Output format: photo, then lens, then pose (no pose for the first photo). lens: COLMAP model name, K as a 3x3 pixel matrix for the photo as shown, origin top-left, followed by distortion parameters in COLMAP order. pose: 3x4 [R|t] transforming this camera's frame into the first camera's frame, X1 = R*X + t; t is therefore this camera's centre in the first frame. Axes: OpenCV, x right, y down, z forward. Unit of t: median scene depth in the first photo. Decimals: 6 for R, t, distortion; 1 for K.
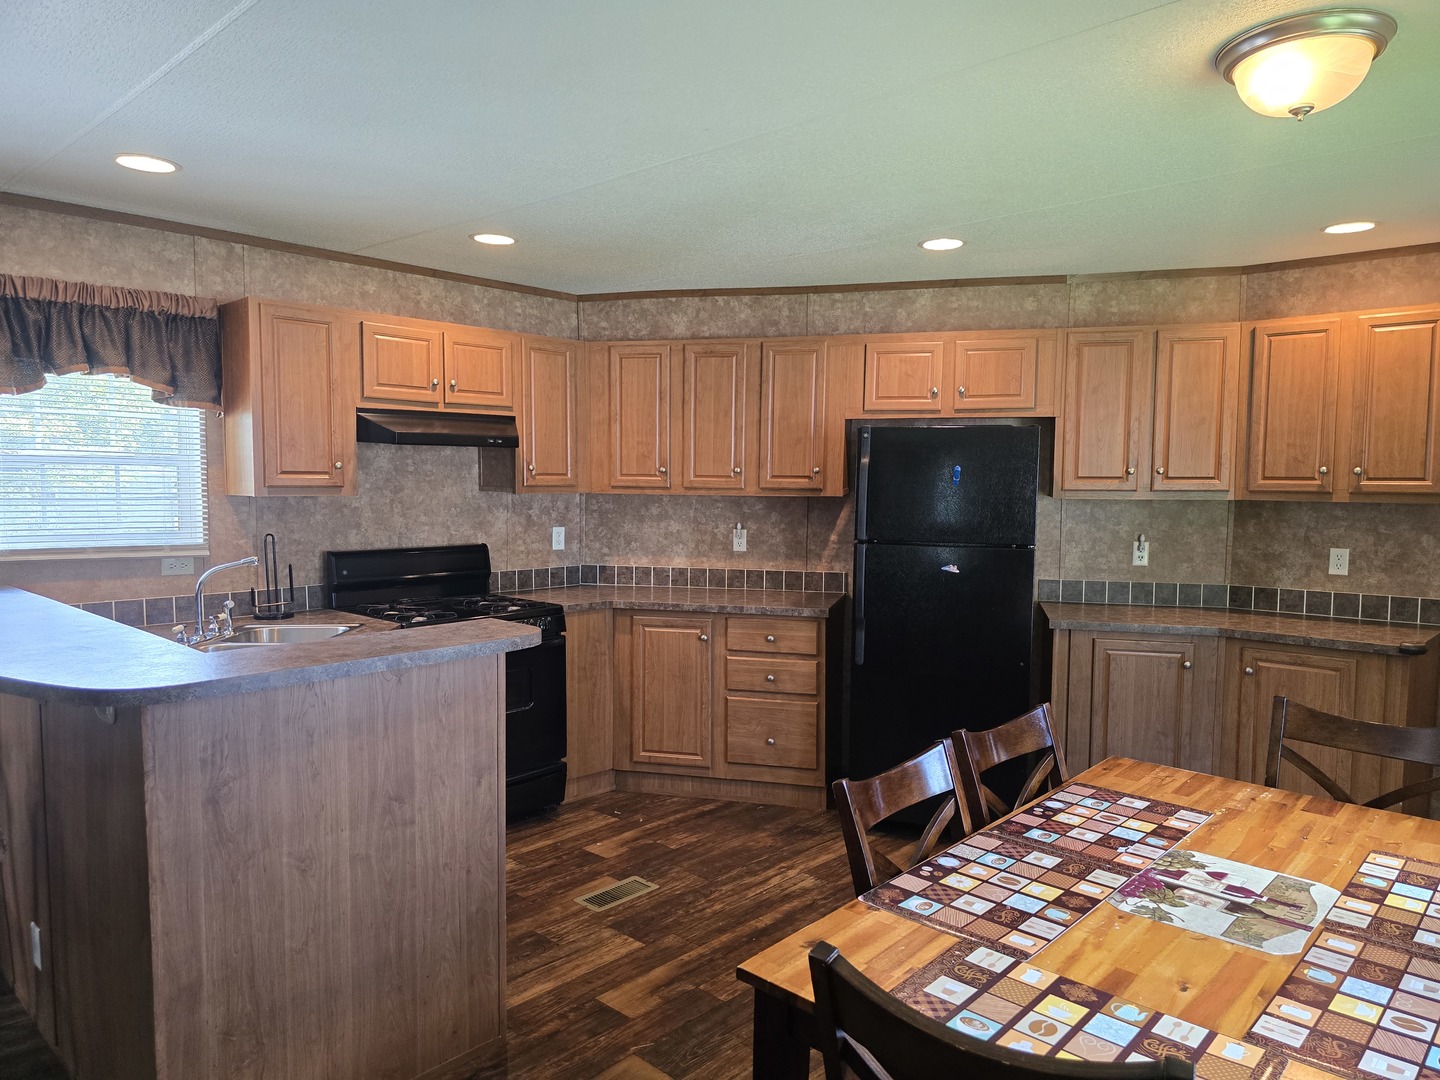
lens RADIAL K [[970.8, 0, 720.0], [0, 970.8, 540.0], [0, 0, 1]] dist [0.070278, -0.061505]
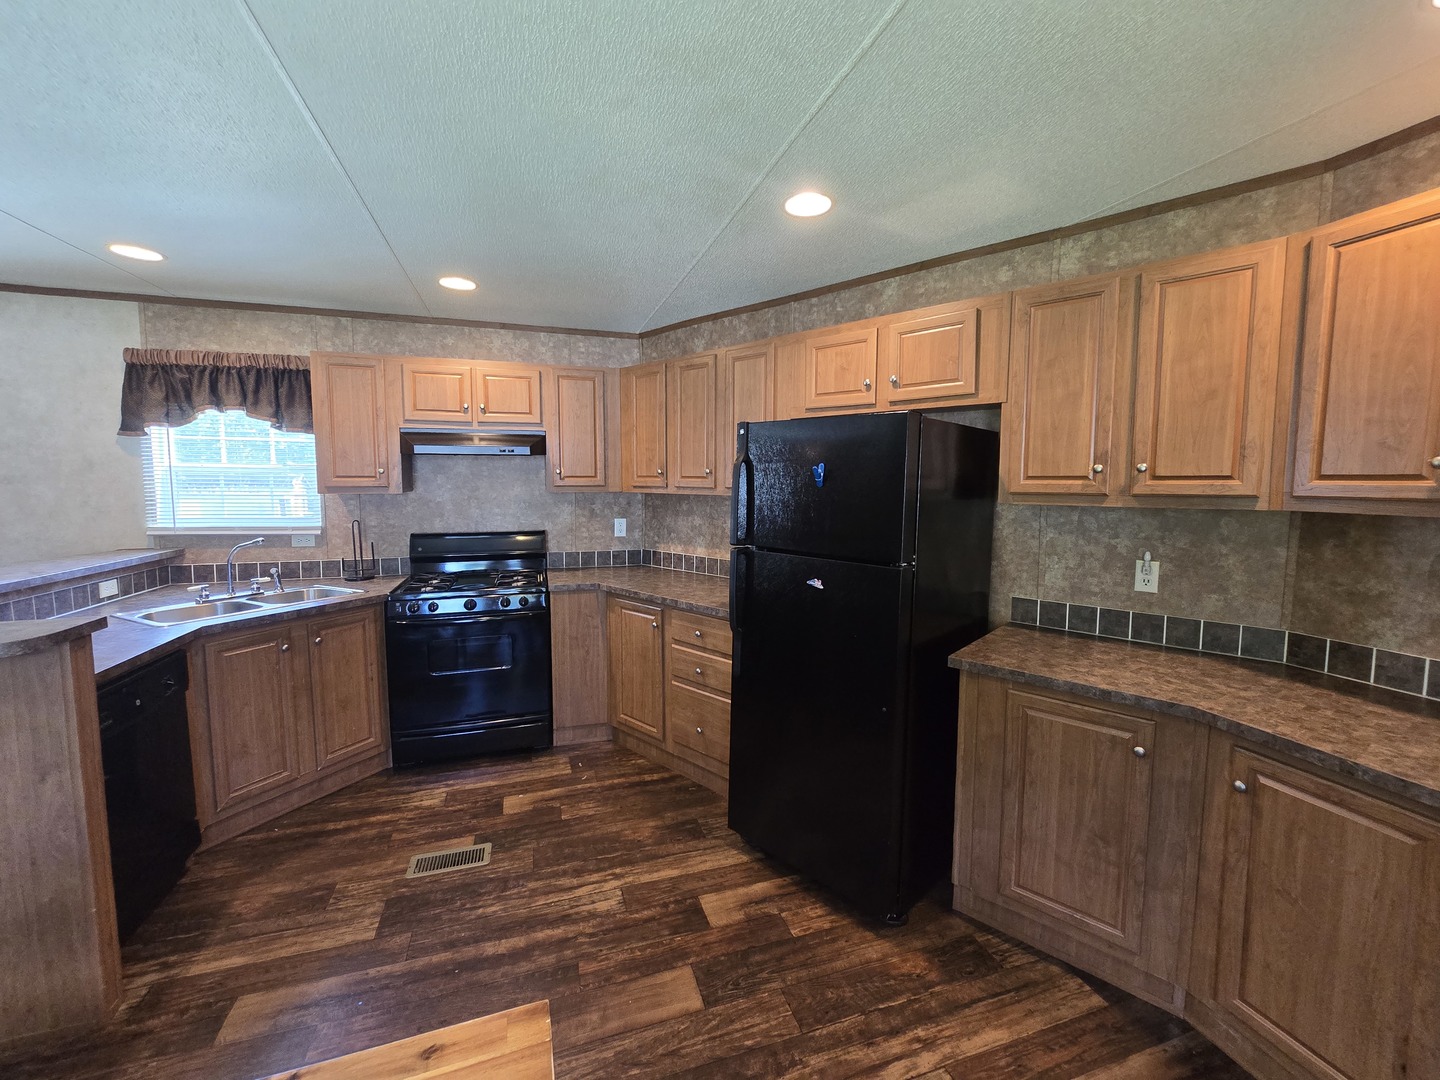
lens RADIAL K [[591.1, 0, 723.5], [0, 591.1, 523.8], [0, 0, 1]] dist [0.003023, 0.000649]
pose [[0.878163, 0.032030, -0.477288, 0.393200], [-0.028182, 0.999487, 0.015222, -0.027326], [0.477530, 0.000084, 0.878615, 0.477560]]
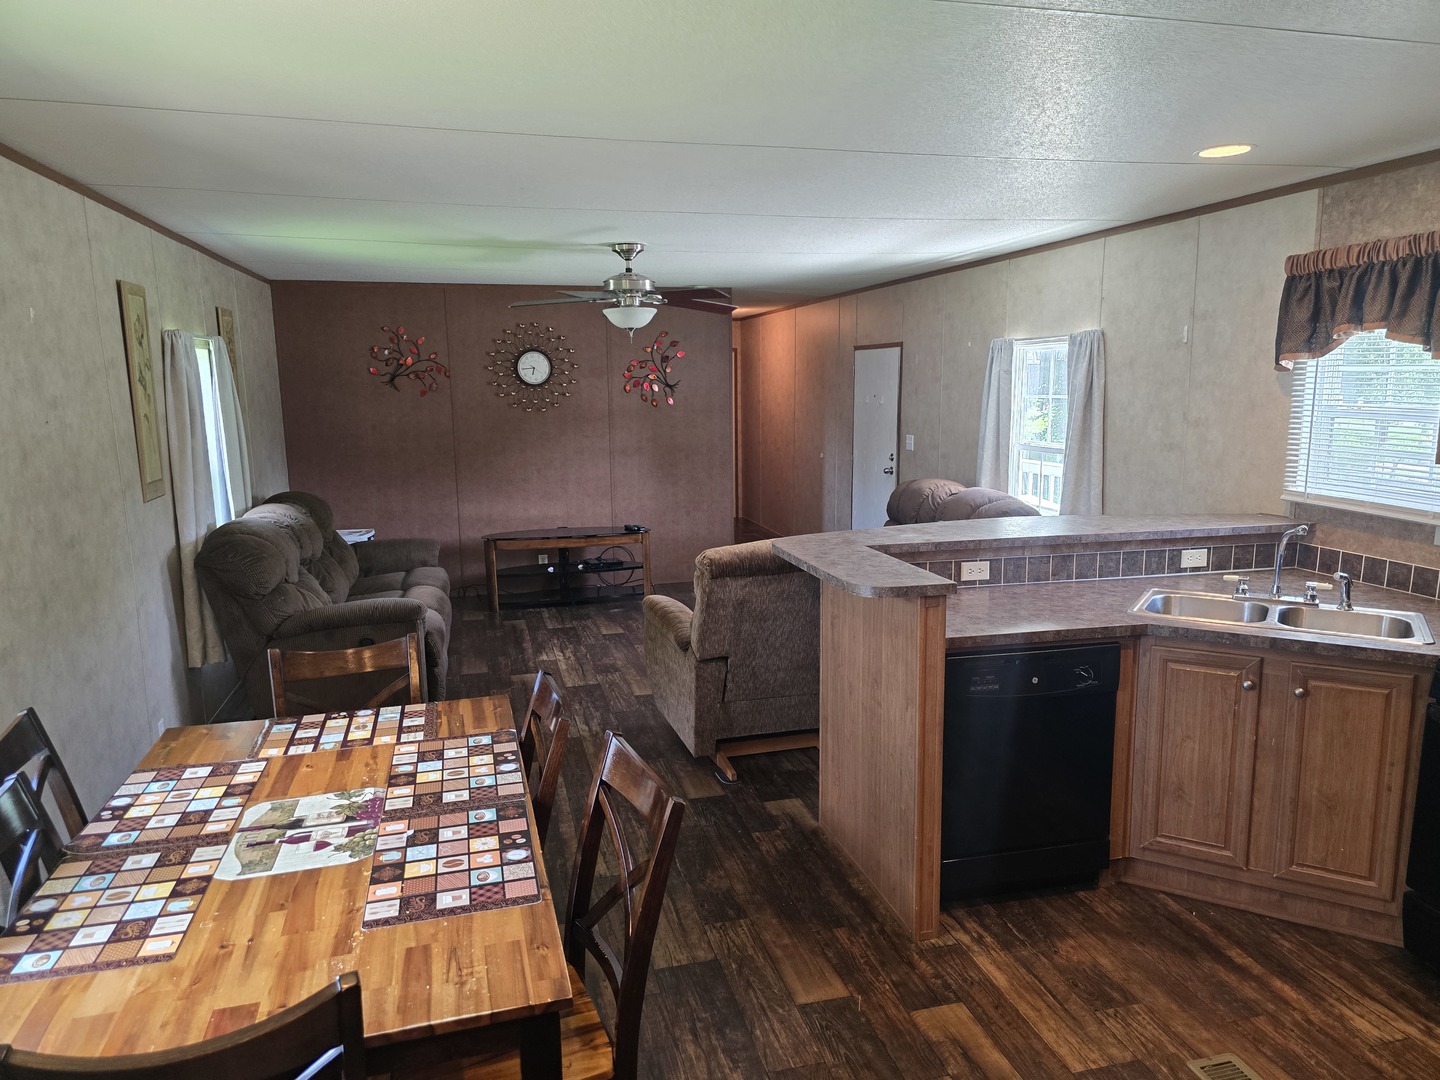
lens RADIAL K [[970.8, 0, 720.0], [0, 970.8, 540.0], [0, 0, 1]] dist [0.070278, -0.061505]
pose [[-0.535760, 0.132890, -0.833847, 0.499450], [-0.048475, 0.981068, 0.187498, -0.097012], [0.842978, 0.140875, -0.519175, 0.834427]]
